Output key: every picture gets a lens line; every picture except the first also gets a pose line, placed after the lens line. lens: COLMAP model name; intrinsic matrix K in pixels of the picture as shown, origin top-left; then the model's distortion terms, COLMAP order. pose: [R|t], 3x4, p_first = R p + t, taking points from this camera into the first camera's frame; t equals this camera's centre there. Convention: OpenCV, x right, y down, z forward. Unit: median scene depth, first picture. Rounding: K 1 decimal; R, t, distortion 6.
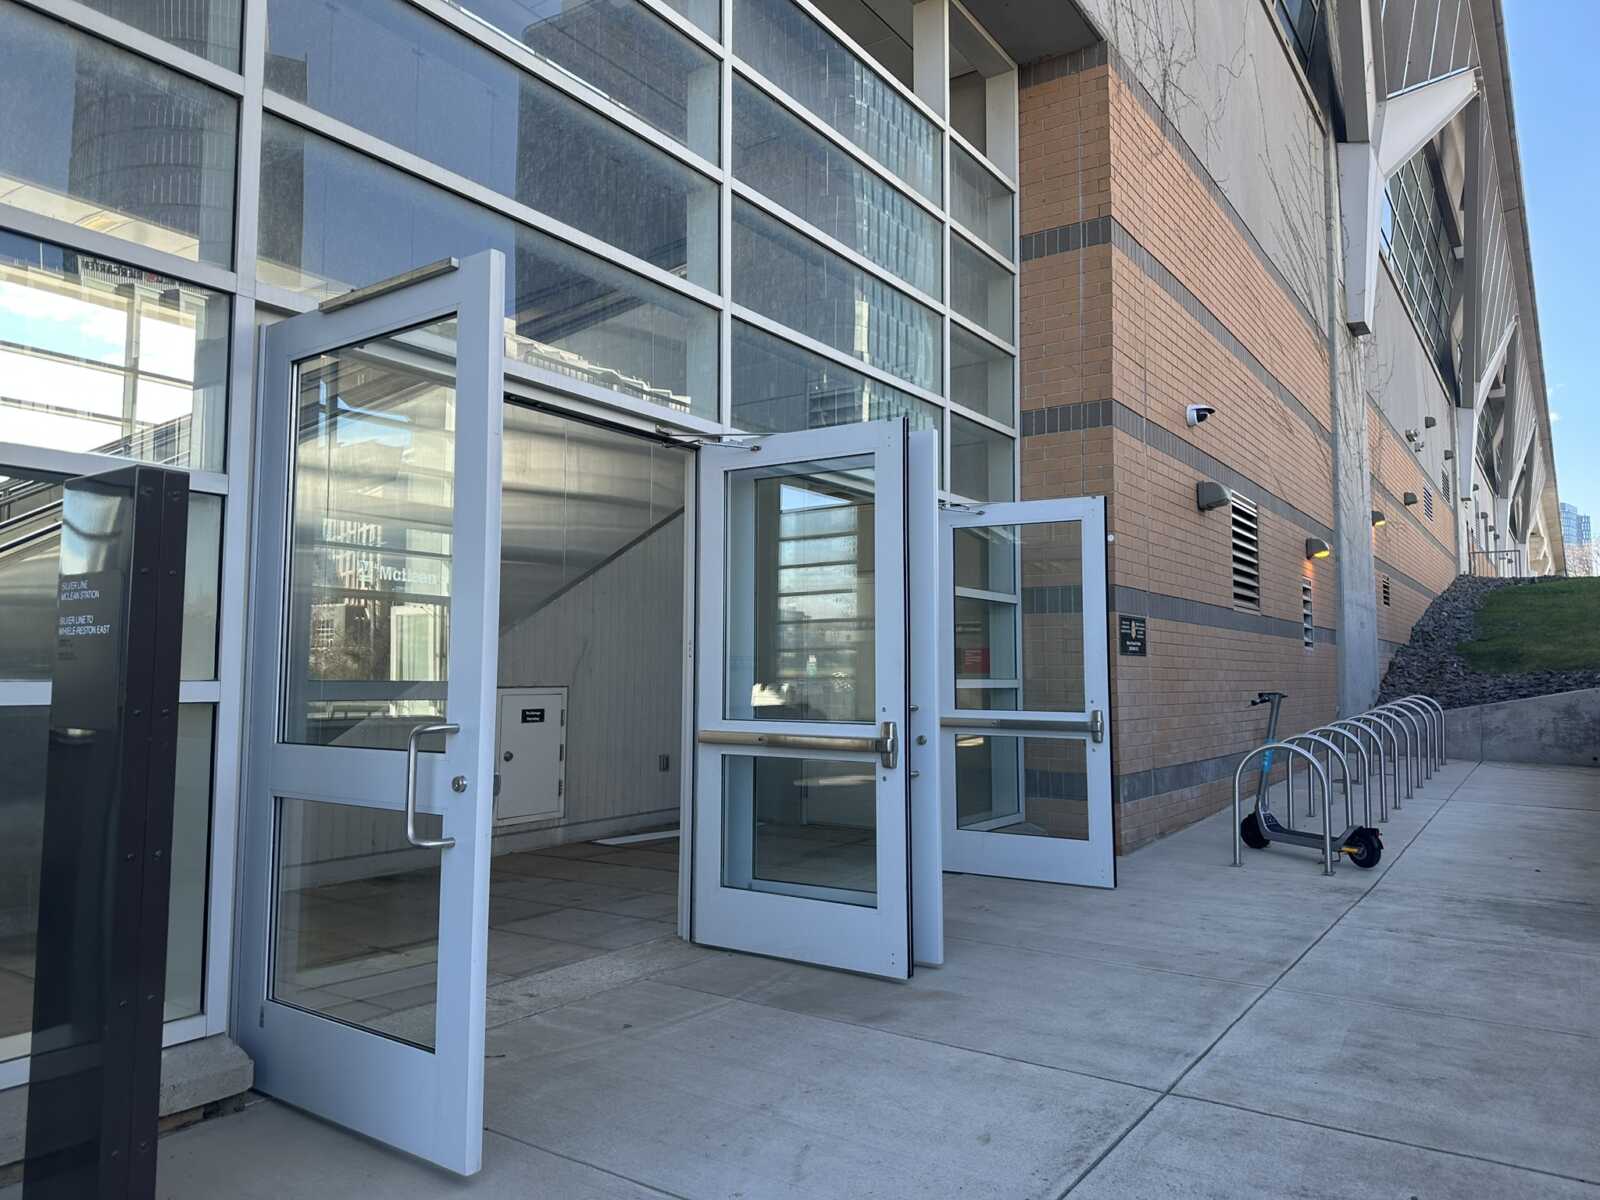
lens RADIAL K [[1106.7, 0, 800.7], [0, 1106.7, 596.2], [0, 0, 1]] dist [0.000426, 0.000175]
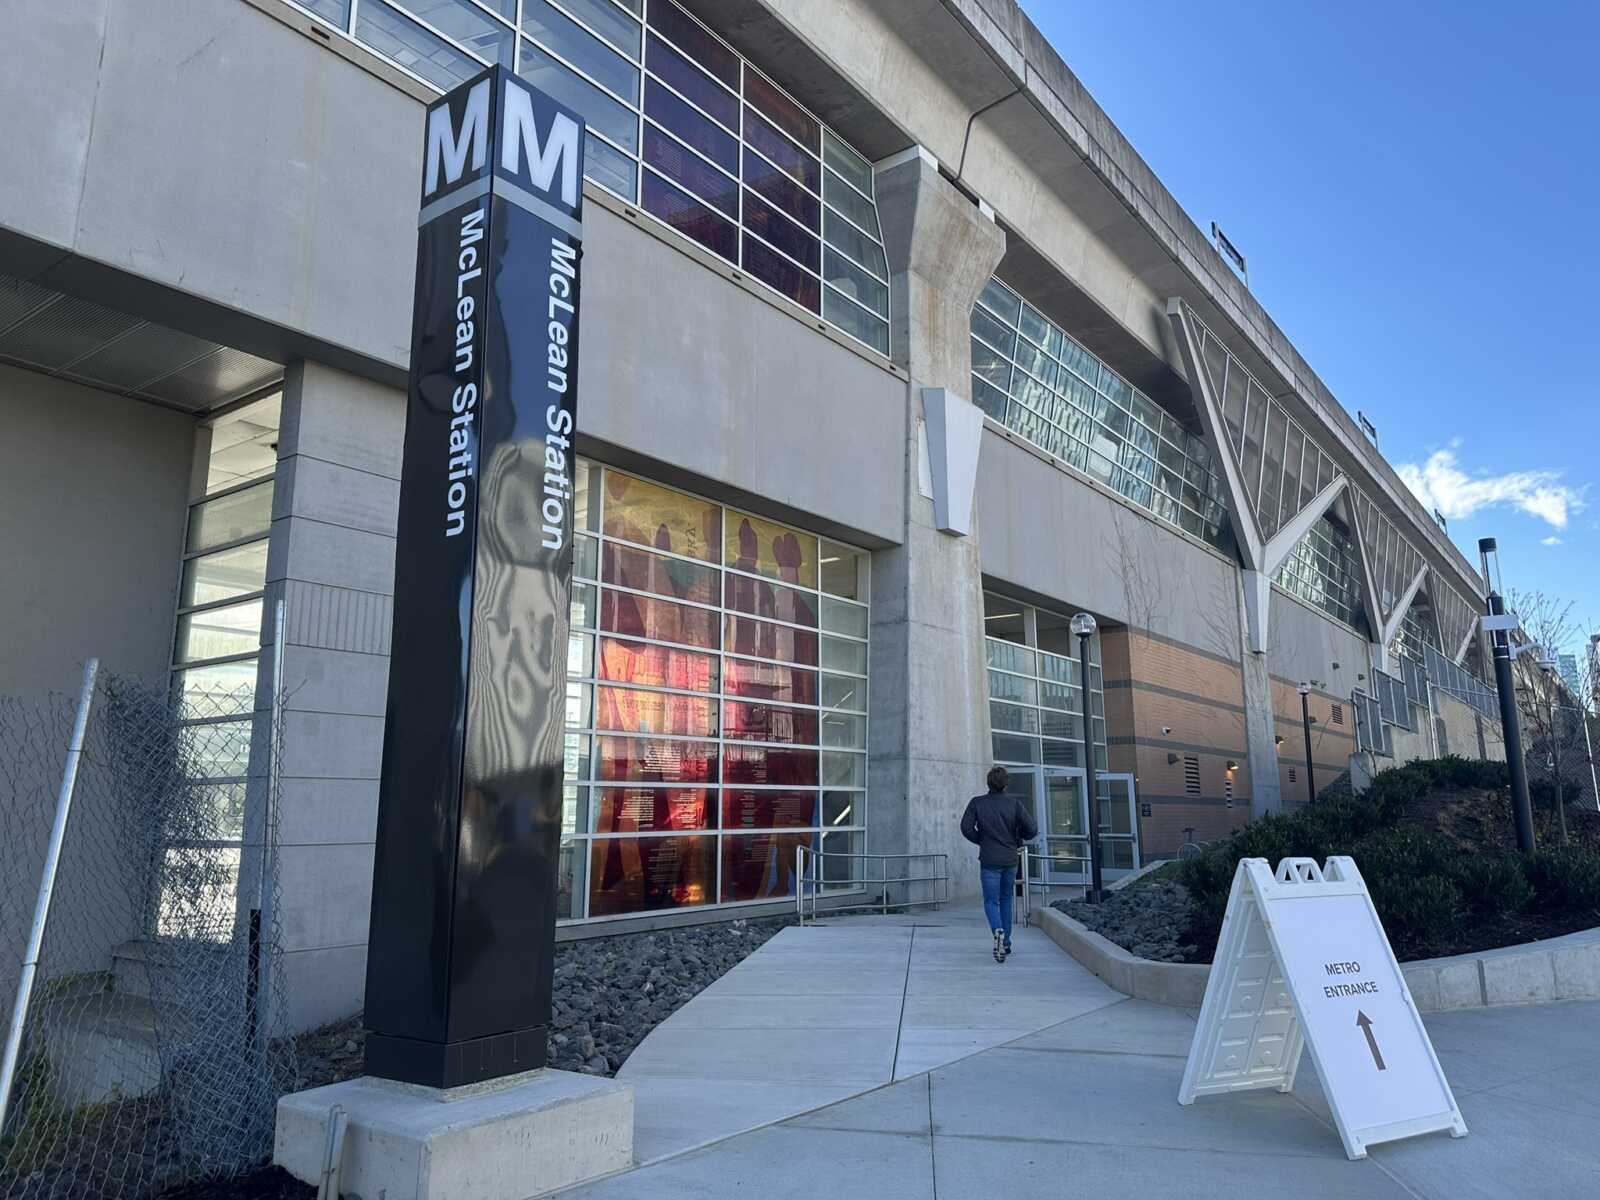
lens RADIAL K [[1106.7, 0, 798.3], [0, 1106.7, 601.8], [0, 0, 1]] dist [0.000426, 0.000175]
pose [[0.998877, -0.013524, -0.045398, -0.506217], [0.008180, 0.993228, -0.115897, -0.183512], [0.046658, 0.115395, 0.992223, -2.108663]]
